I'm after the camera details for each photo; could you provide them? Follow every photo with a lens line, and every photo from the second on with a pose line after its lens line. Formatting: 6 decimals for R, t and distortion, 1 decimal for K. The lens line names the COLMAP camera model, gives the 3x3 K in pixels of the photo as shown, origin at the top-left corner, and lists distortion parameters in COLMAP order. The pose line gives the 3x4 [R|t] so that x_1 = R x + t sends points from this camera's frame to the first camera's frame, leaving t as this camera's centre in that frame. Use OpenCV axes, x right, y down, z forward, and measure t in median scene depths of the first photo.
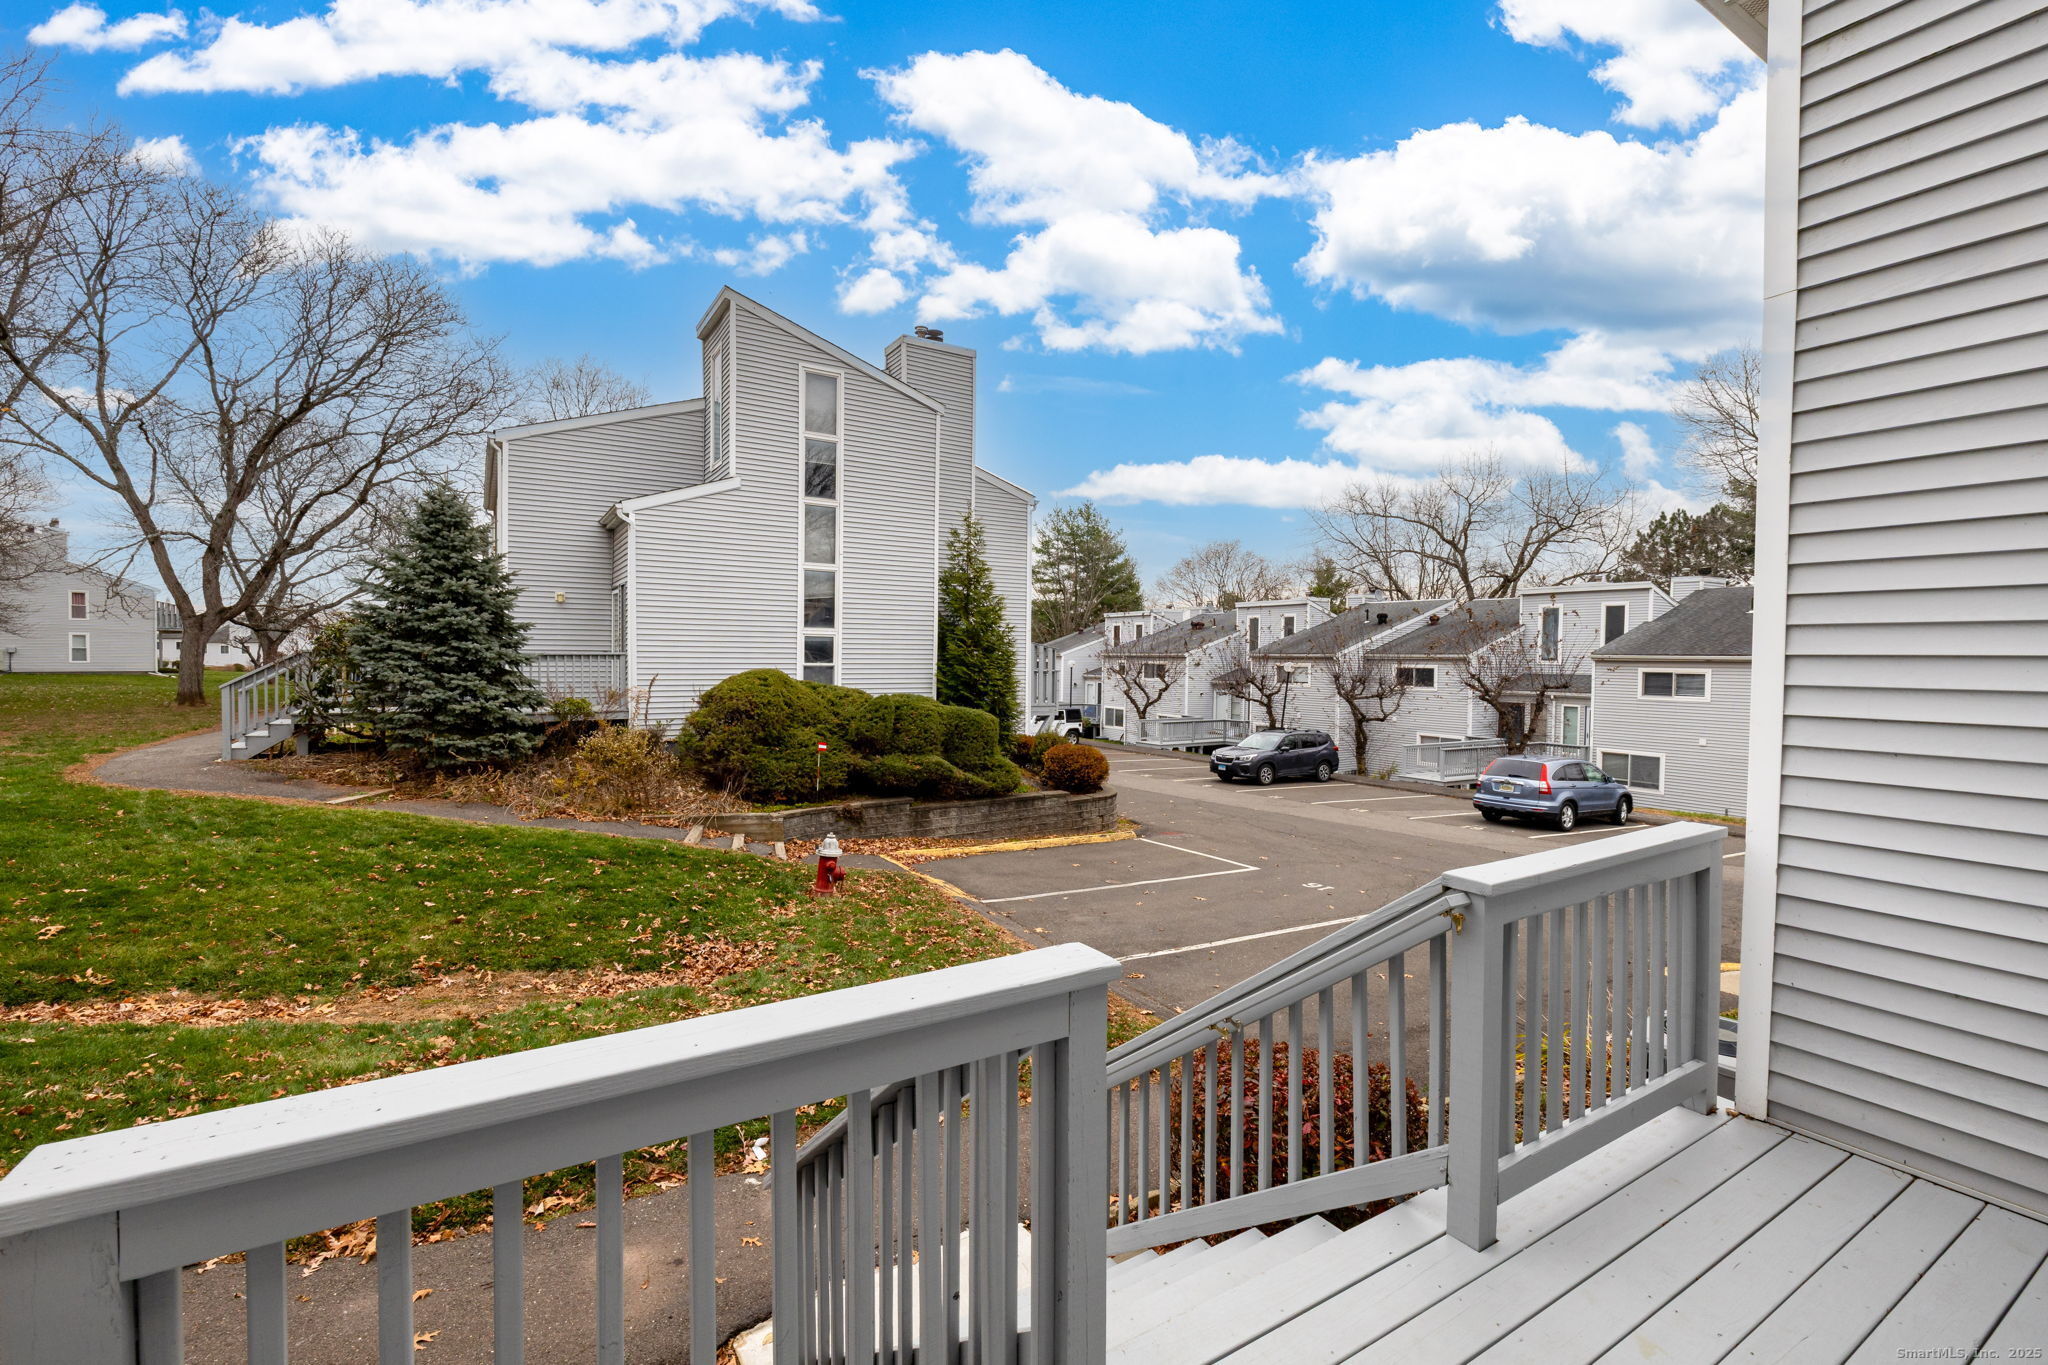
lens RADIAL K [[877.3, 0, 990.7], [0, 877.3, 681.4], [0, 0, 1]] dist [0.002772, -0.000225]
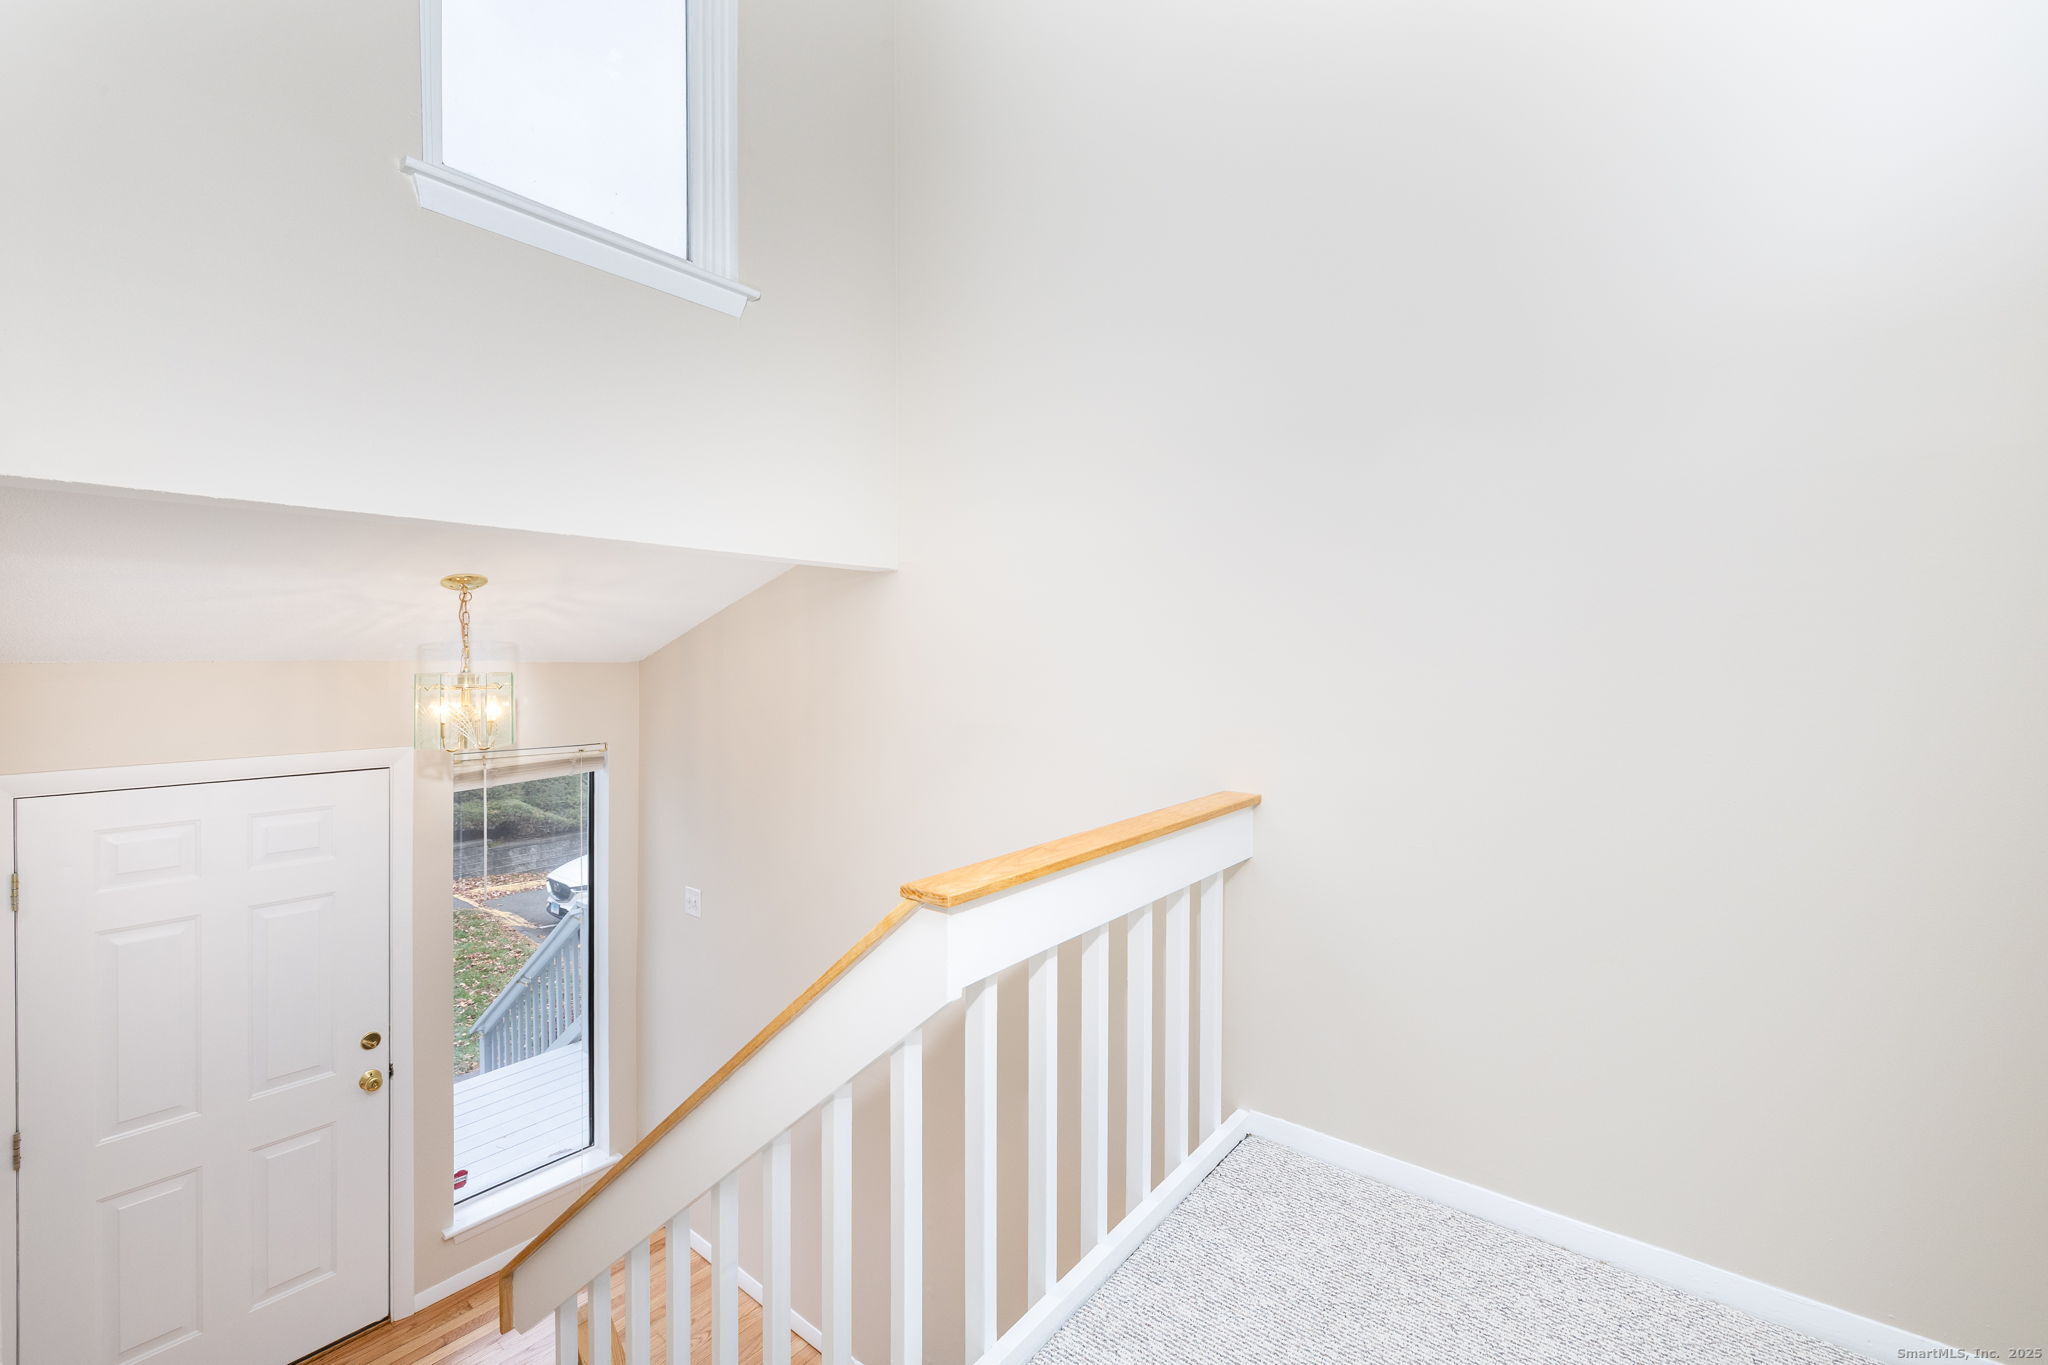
lens RADIAL K [[877.3, 0, 1020.6], [0, 877.3, 667.5], [0, 0, 1]] dist [0.002772, -0.000225]
pose [[0.926838, -0.011635, 0.375282, 0.115624], [0.017152, 0.999788, -0.011364, -0.058214], [-0.375070, 0.016969, 0.926841, -0.270810]]
